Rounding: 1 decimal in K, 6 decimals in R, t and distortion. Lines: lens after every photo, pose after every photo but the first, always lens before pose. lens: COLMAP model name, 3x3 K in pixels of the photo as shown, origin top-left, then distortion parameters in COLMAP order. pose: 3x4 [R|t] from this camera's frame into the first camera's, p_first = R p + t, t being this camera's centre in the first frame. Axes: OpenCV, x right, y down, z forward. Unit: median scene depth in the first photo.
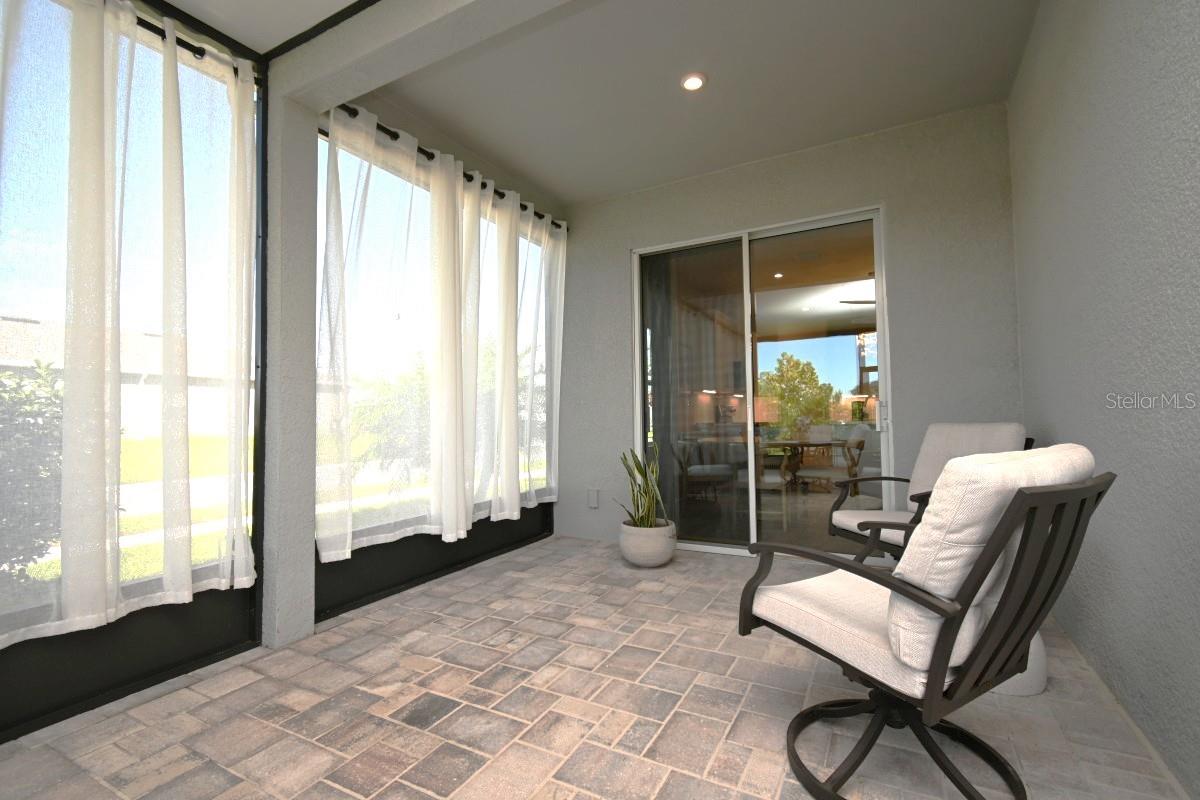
lens RADIAL K [[533.6, 0, 600.7], [0, 533.6, 397.6], [0, 0, 1]] dist [0.009460, 0.000231]
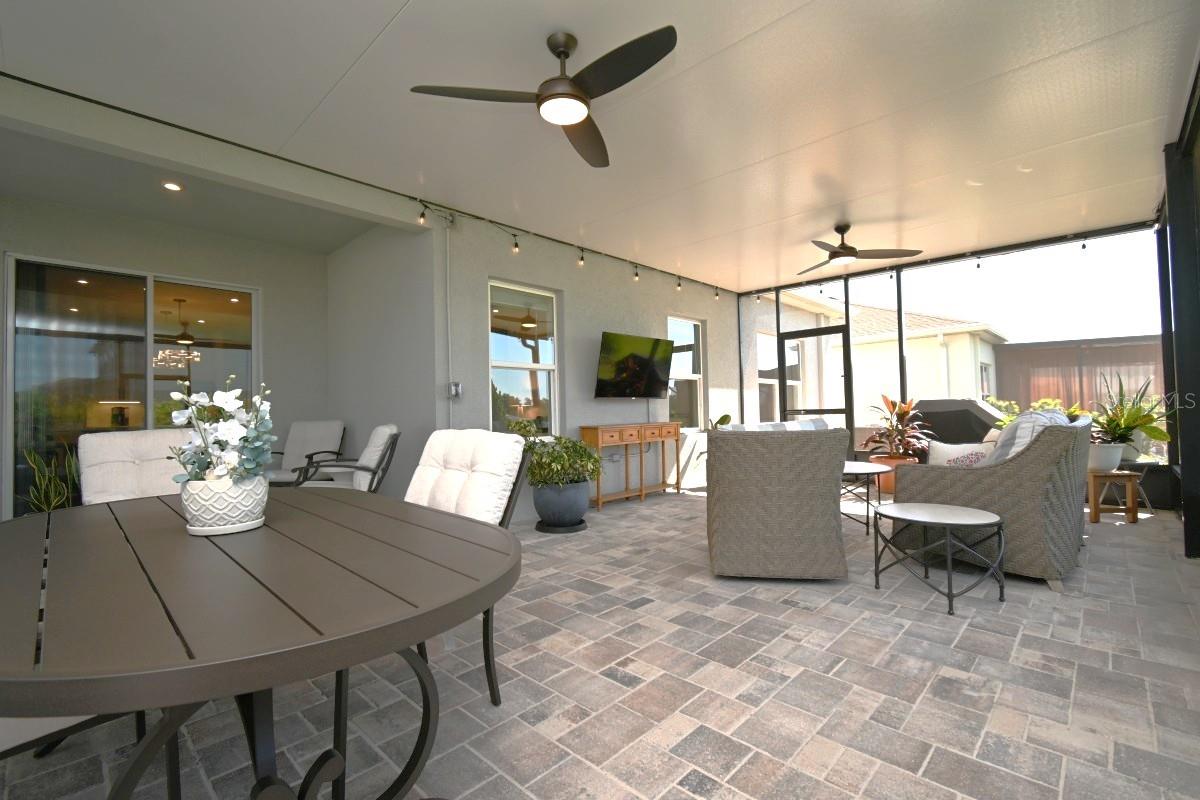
lens RADIAL K [[533.6, 0, 600.7], [0, 533.6, 397.6], [0, 0, 1]] dist [0.009460, 0.000231]
pose [[0.257963, 0.041721, 0.965254, -0.676161], [-0.025023, 0.999021, -0.036493, 0.004797], [-0.965831, -0.014739, 0.258754, -0.374052]]
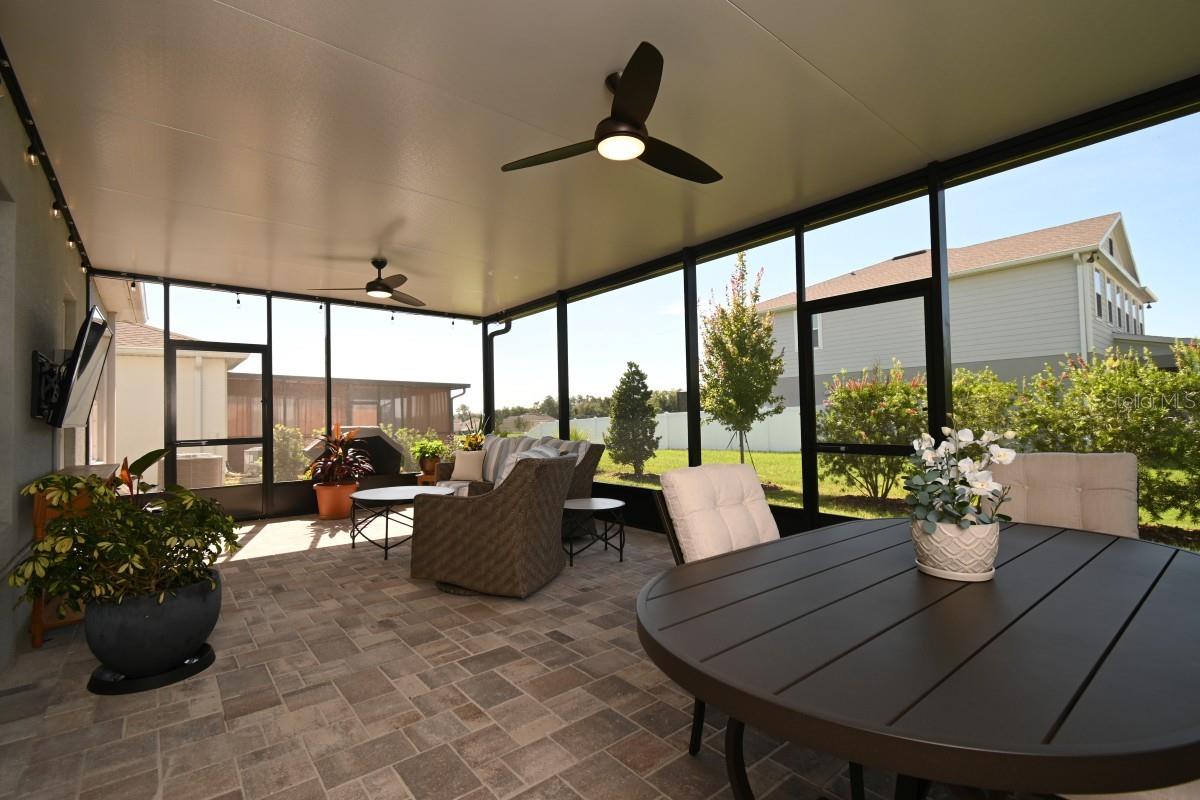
lens RADIAL K [[533.6, 0, 600.7], [0, 533.6, 397.6], [0, 0, 1]] dist [0.009460, 0.000231]
pose [[-0.927636, 0.053554, 0.369625, -0.288290], [0.024613, 0.996280, -0.082580, -0.004616], [-0.372673, -0.067507, -0.925504, 0.421780]]
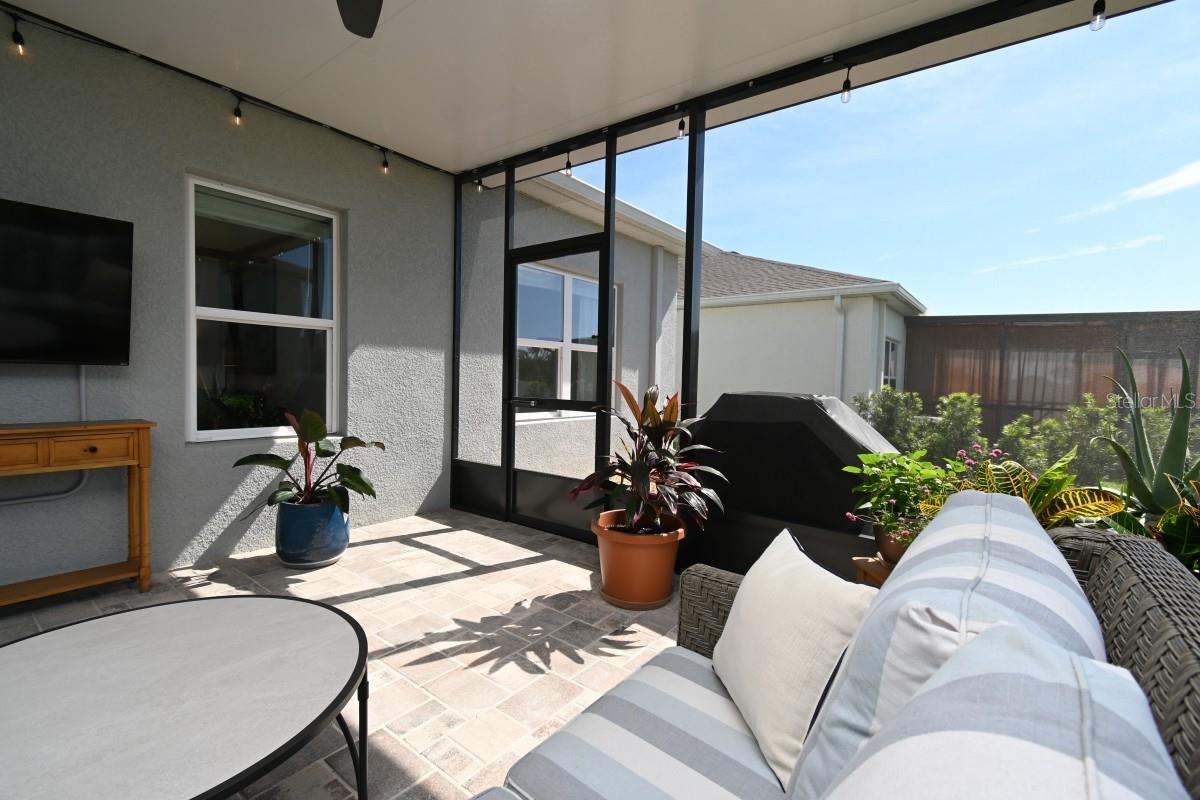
lens RADIAL K [[534.8, 0, 600.0], [0, 534.8, 400.0], [0, 0, 1]] dist [0.010485, -0.003091]
pose [[0.154490, -0.018830, 0.987815, 0.368910], [-0.068992, 0.997172, 0.029798, -0.074110], [-0.985583, -0.072754, 0.152754, -0.846634]]
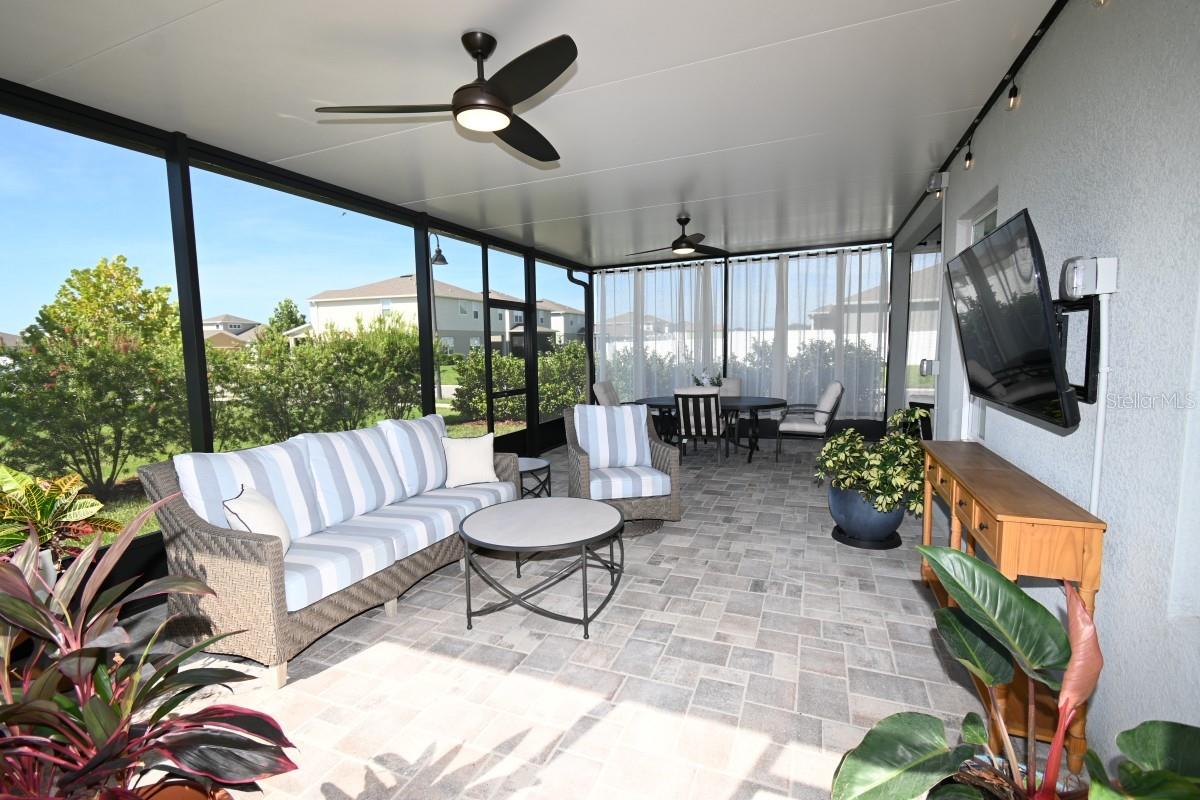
lens RADIAL K [[533.6, 0, 600.7], [0, 533.6, 397.6], [0, 0, 1]] dist [0.009460, 0.000231]
pose [[0.109482, 0.111383, -0.987728, 1.338730], [0.062609, 0.990956, 0.118687, -0.151919], [0.992015, -0.074835, 0.101518, -0.554391]]
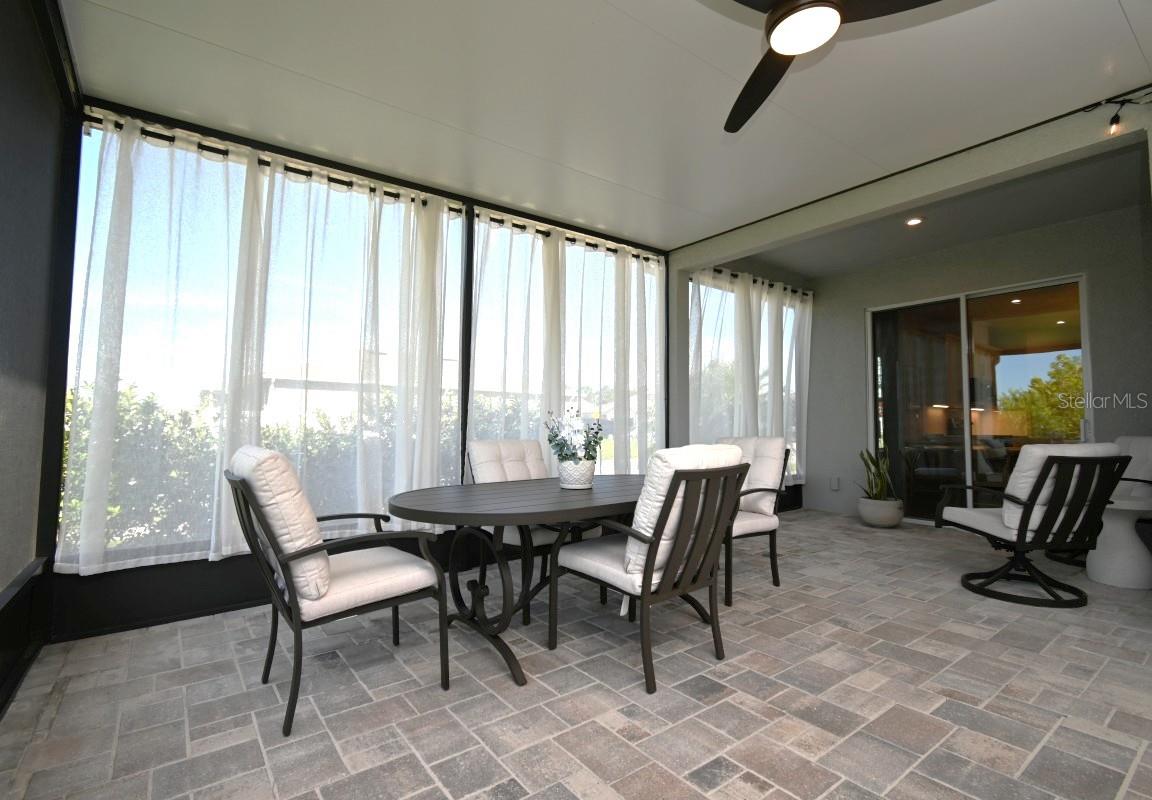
lens RADIAL K [[530.4, 0, 550.5], [0, 530.4, 401.0], [0, 0, 1]] dist [-0.002632, -0.000715]
pose [[0.899315, -0.000141, -0.437302, -0.086702], [-0.003619, 0.999963, -0.007765, -0.021392], [0.437287, 0.008565, 0.899281, -0.683189]]
